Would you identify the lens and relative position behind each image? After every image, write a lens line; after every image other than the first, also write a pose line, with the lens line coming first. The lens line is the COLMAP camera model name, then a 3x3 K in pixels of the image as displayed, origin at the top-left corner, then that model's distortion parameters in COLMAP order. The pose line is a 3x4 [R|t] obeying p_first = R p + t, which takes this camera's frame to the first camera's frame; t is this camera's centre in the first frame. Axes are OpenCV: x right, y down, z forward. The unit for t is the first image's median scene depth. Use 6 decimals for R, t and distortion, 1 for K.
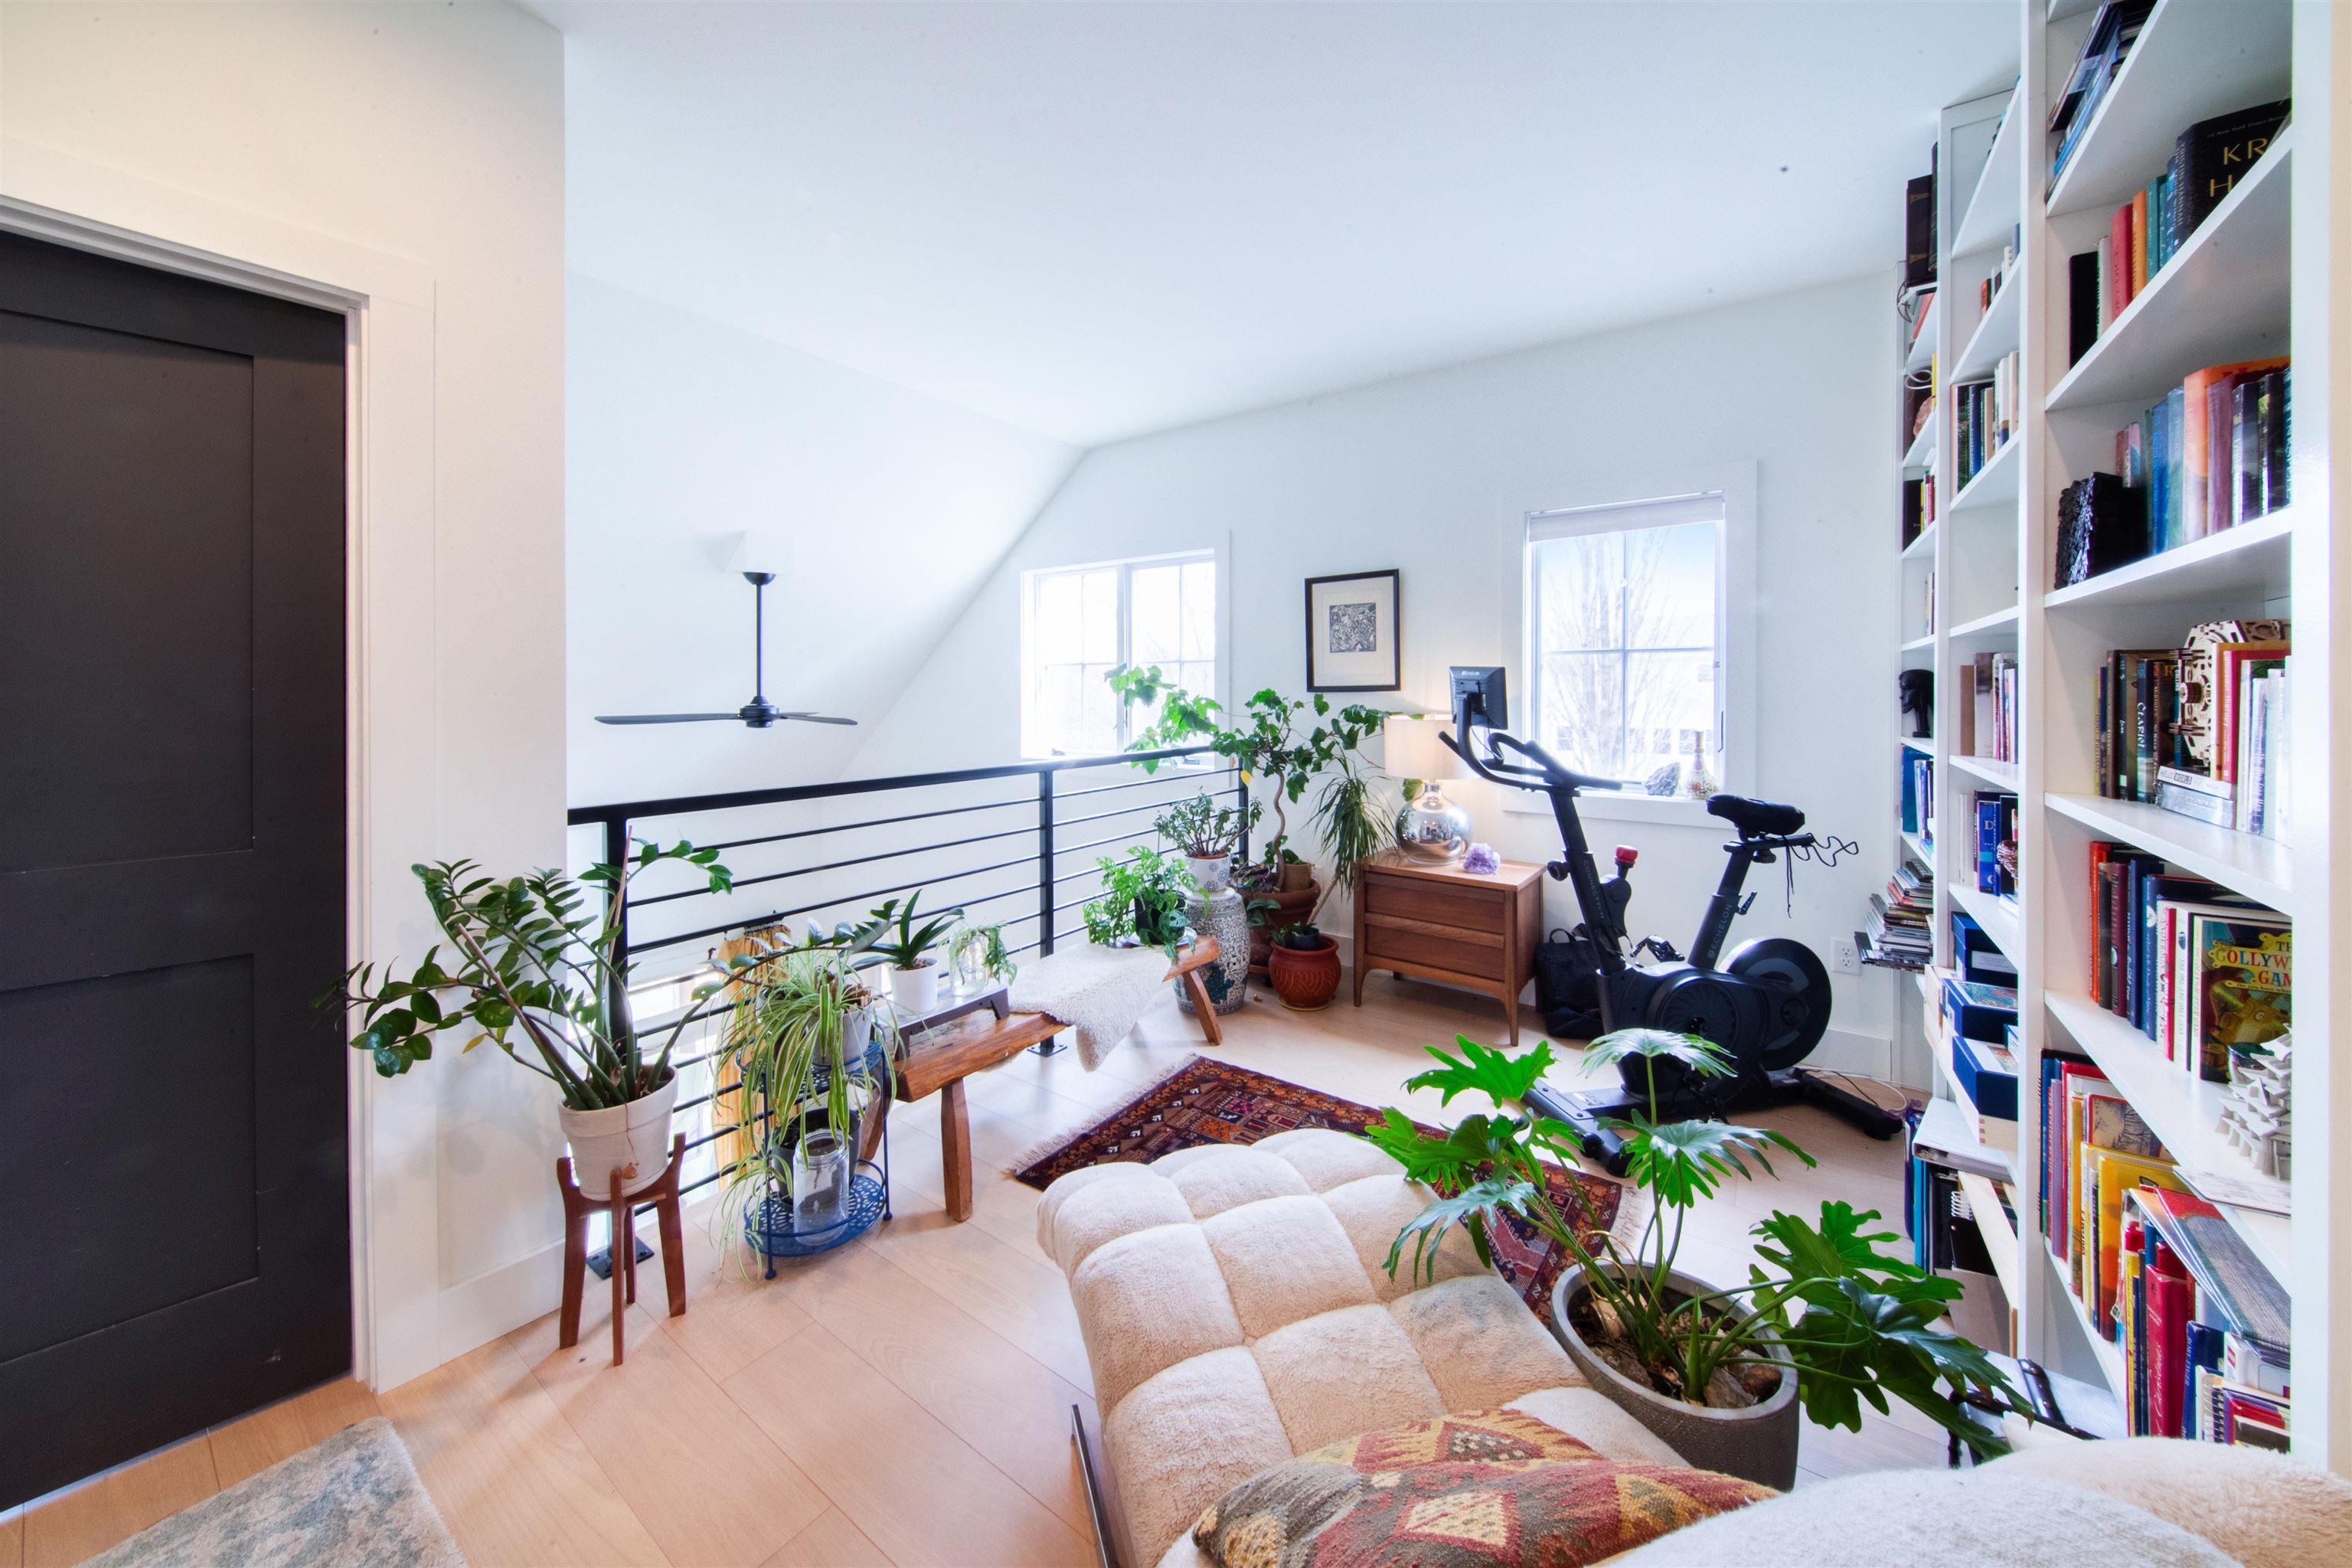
lens RADIAL K [[833.2, 0, 1186.5], [0, 833.2, 699.8], [0, 0, 1]] dist [0.000888, -0.003135]
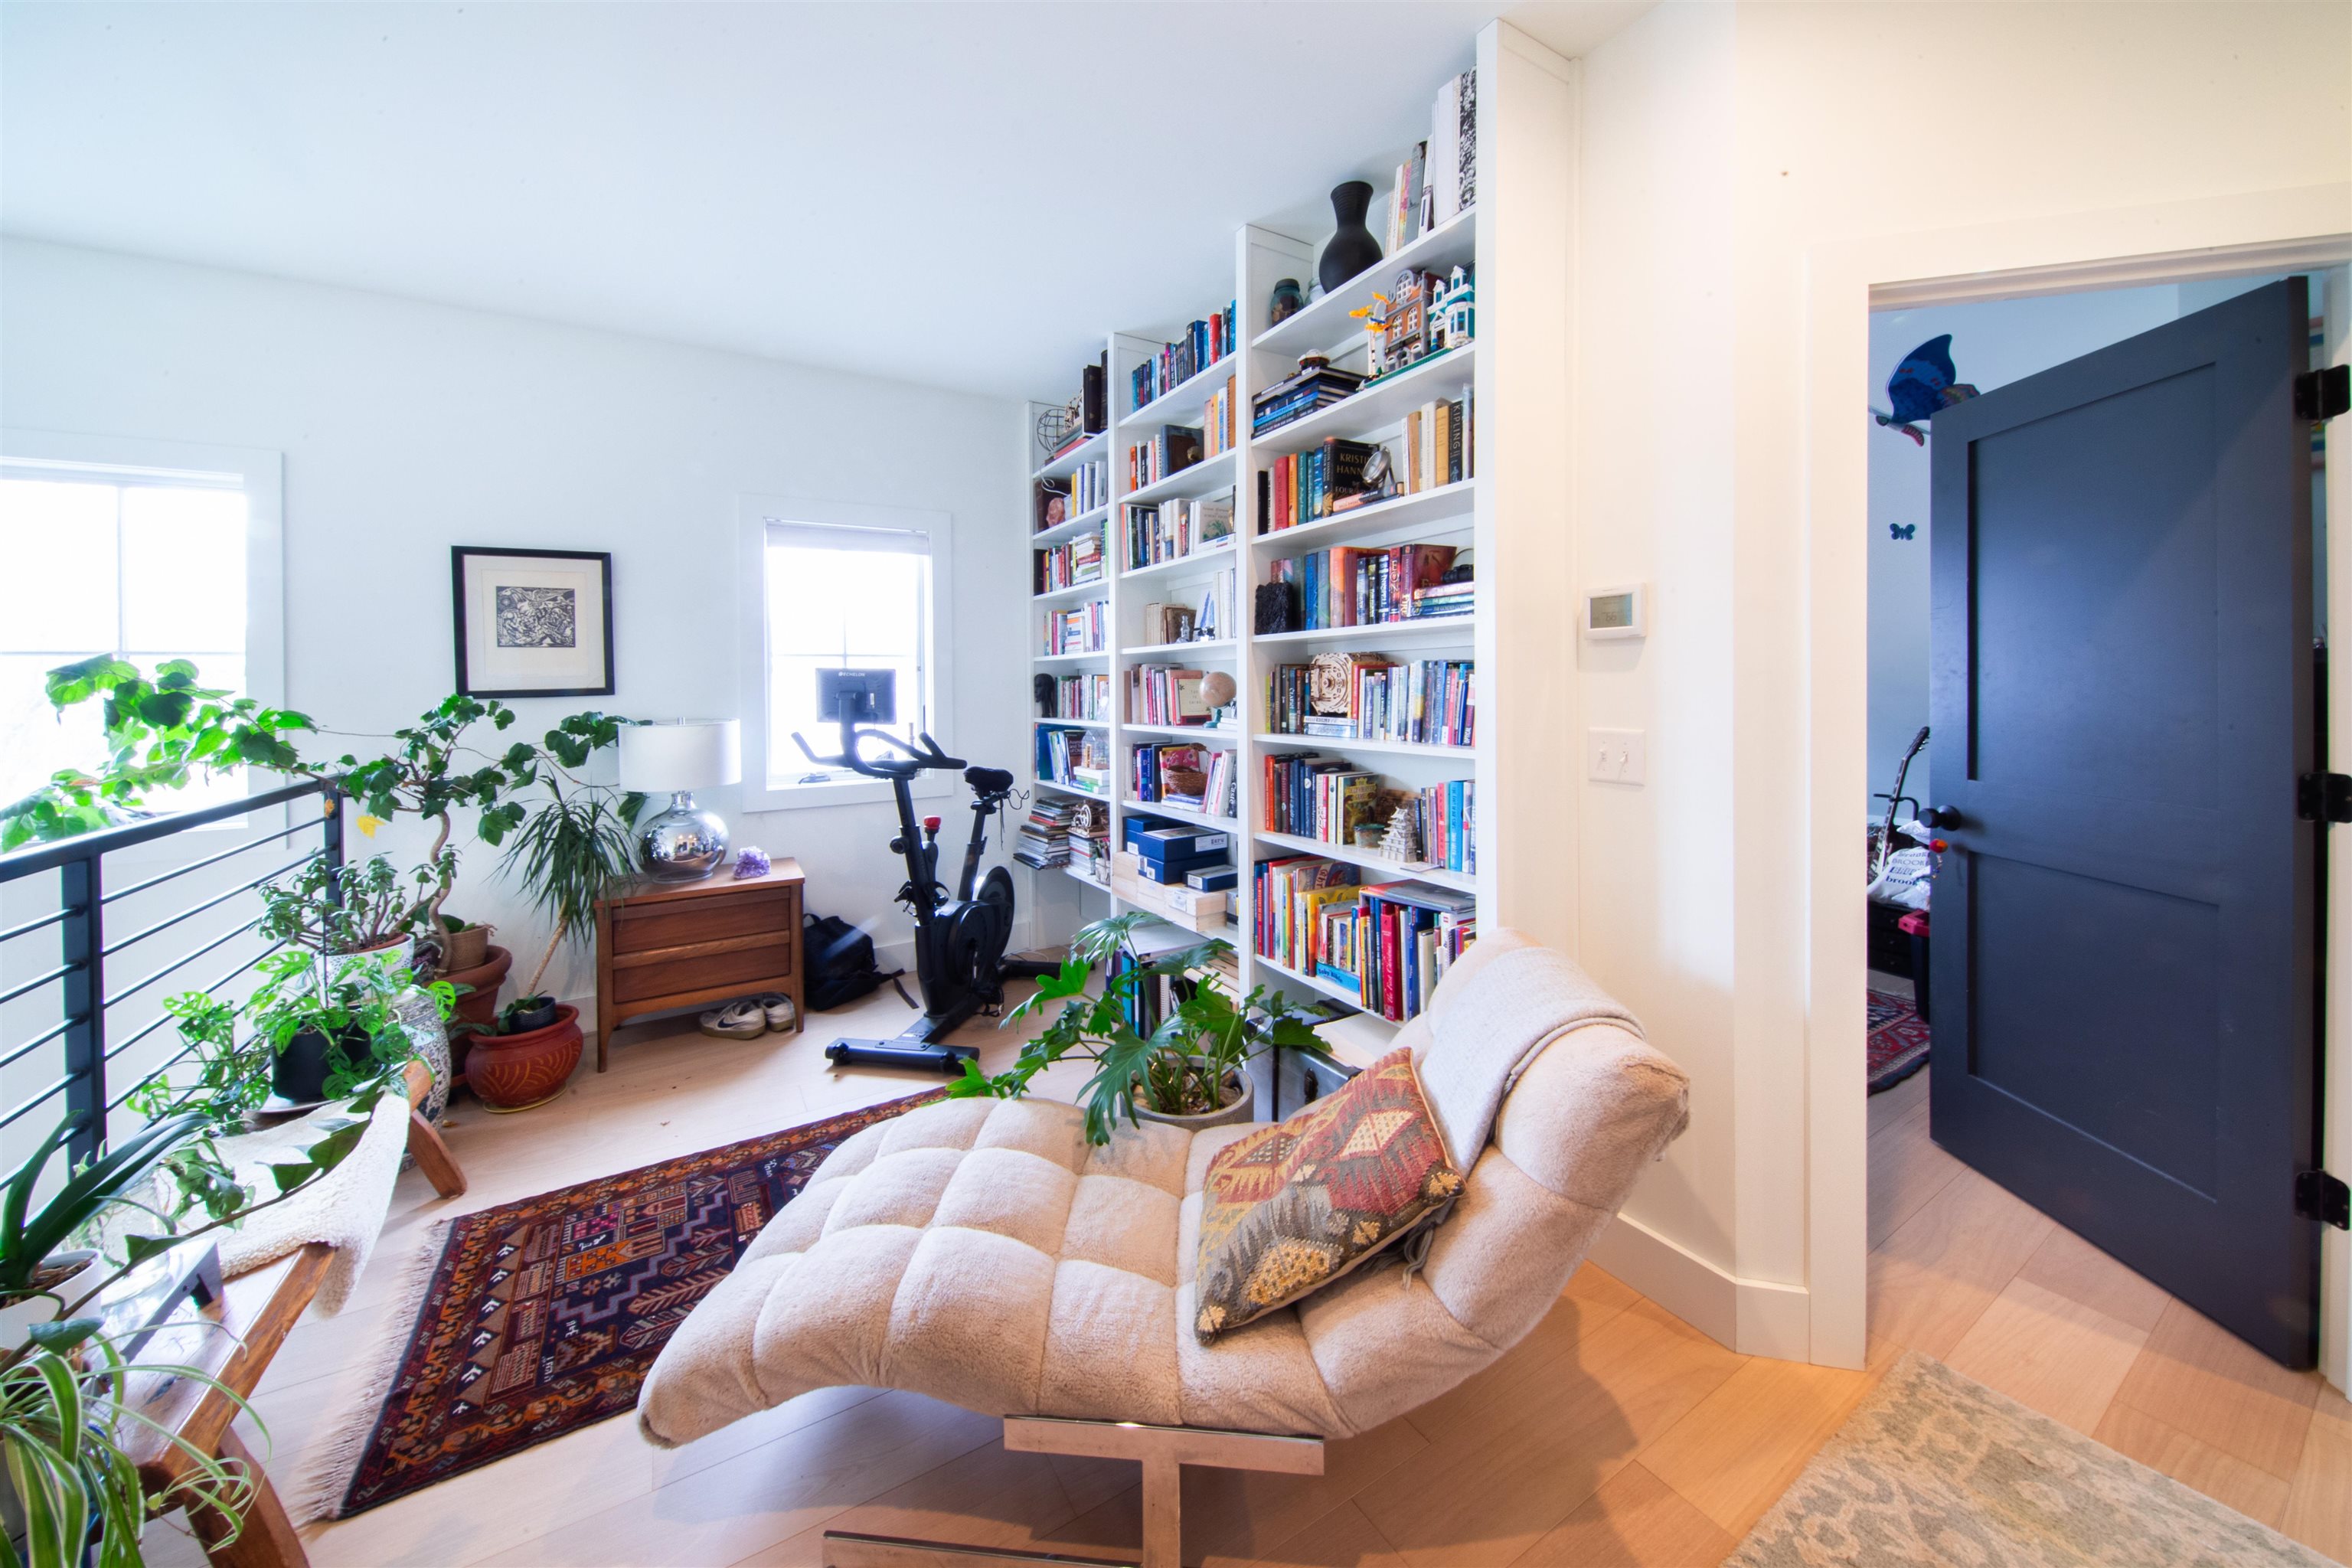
lens RADIAL K [[811.3, 0, 1179.7], [0, 811.3, 703.4], [0, 0, 1]] dist [0.000561, -0.006476]
pose [[0.392311, -0.027549, 0.919420, -0.398057], [0.027448, 0.999457, 0.018235, -0.001256], [-0.919423, 0.018083, 0.392854, 0.184746]]
